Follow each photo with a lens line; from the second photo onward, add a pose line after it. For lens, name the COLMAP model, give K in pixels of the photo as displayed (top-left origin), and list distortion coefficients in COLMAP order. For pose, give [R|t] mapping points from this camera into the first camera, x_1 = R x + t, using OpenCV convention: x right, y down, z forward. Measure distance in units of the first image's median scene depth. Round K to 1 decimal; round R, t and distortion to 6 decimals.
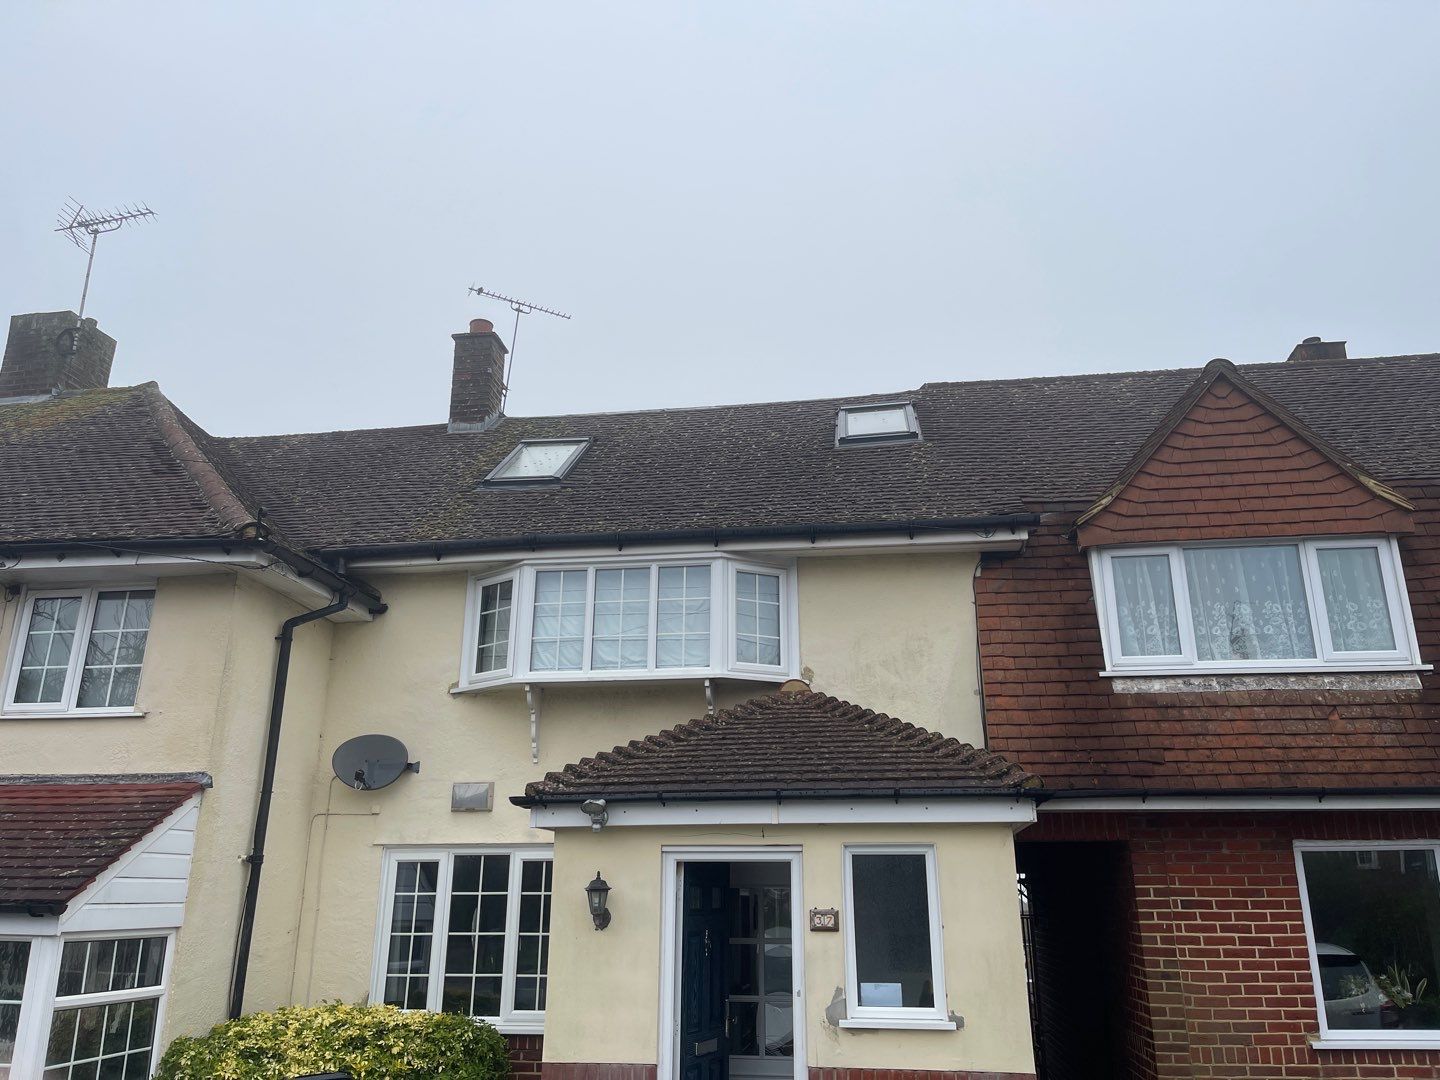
lens RADIAL K [[1044.4, 0, 725.8], [0, 1044.4, 550.1], [0, 0, 1]] dist [0.064831, -0.073967]
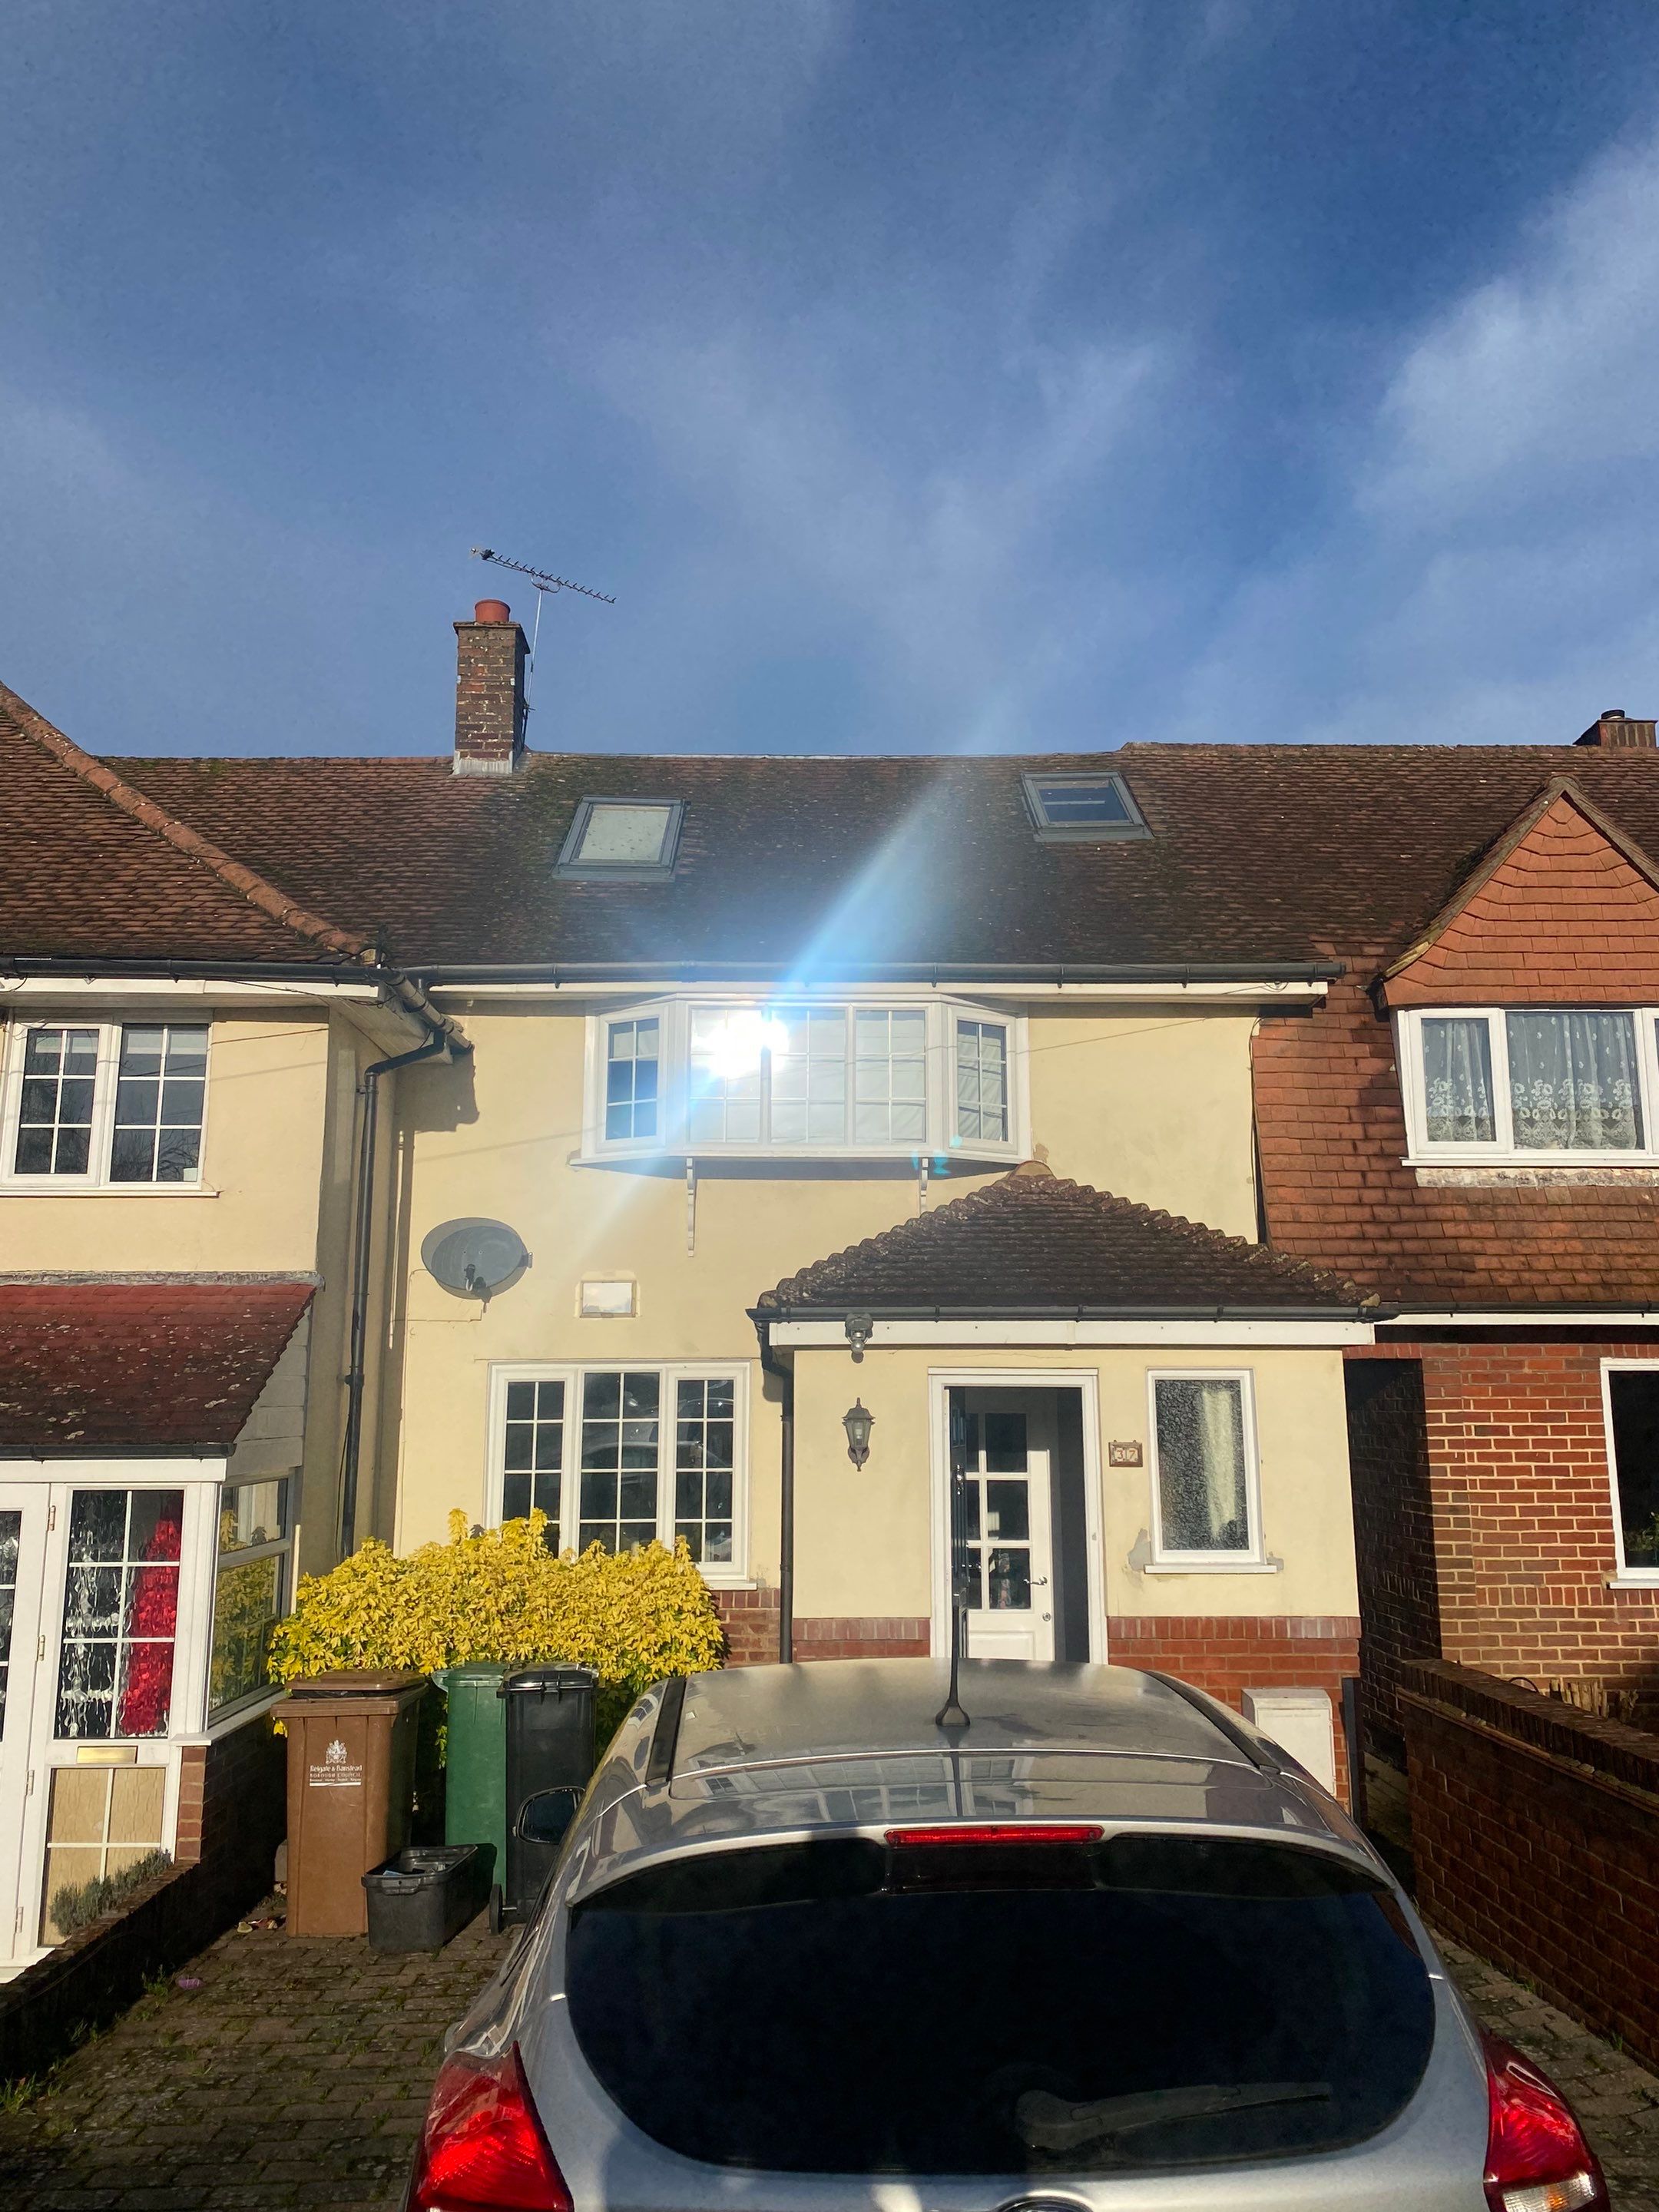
lens RADIAL K [[1604.3, 0, 826.8], [0, 1604.3, 1117.2], [0, 0, 1]] dist [0.064831, -0.073967]
pose [[0.987663, 0.023954, 0.154749, -0.286674], [-0.045583, 0.989415, 0.137771, -0.071420], [-0.149811, -0.143125, 0.978300, -0.166176]]
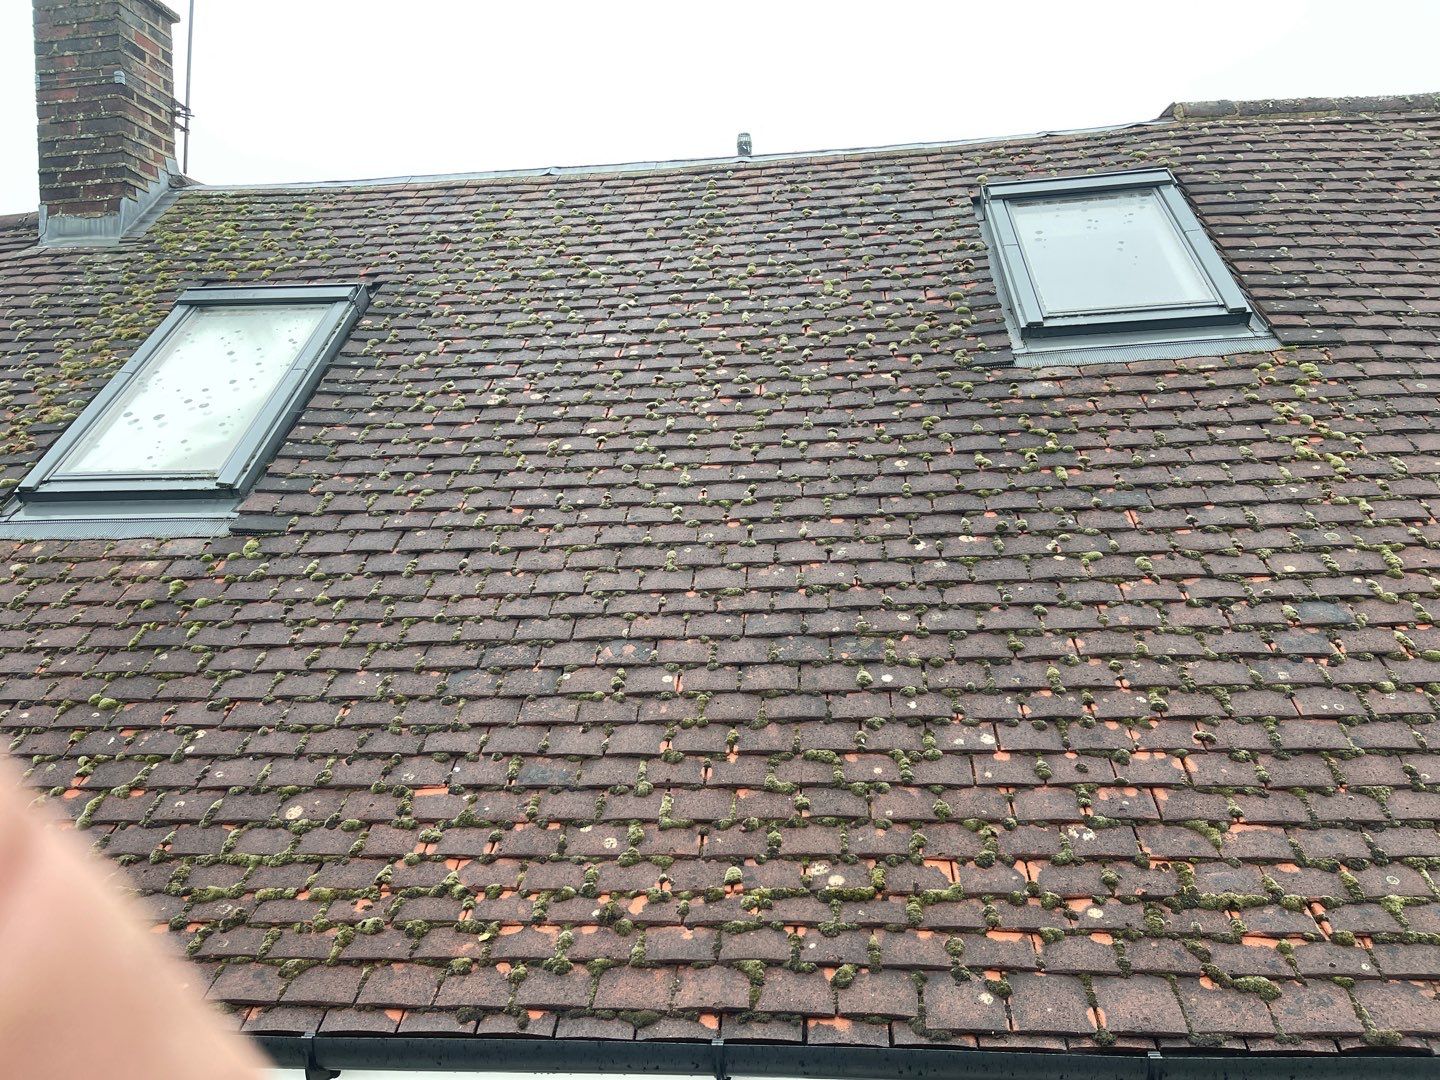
lens RADIAL K [[1049.5, 0, 720.0], [0, 1049.5, 540.0], [0, 0, 1]] dist [0.055984, -0.065264]
pose [[0.998767, -0.032054, 0.037915, -0.016752], [0.017835, 0.944325, 0.328530, -0.211249], [-0.046335, -0.327449, 0.943732, 0.854967]]
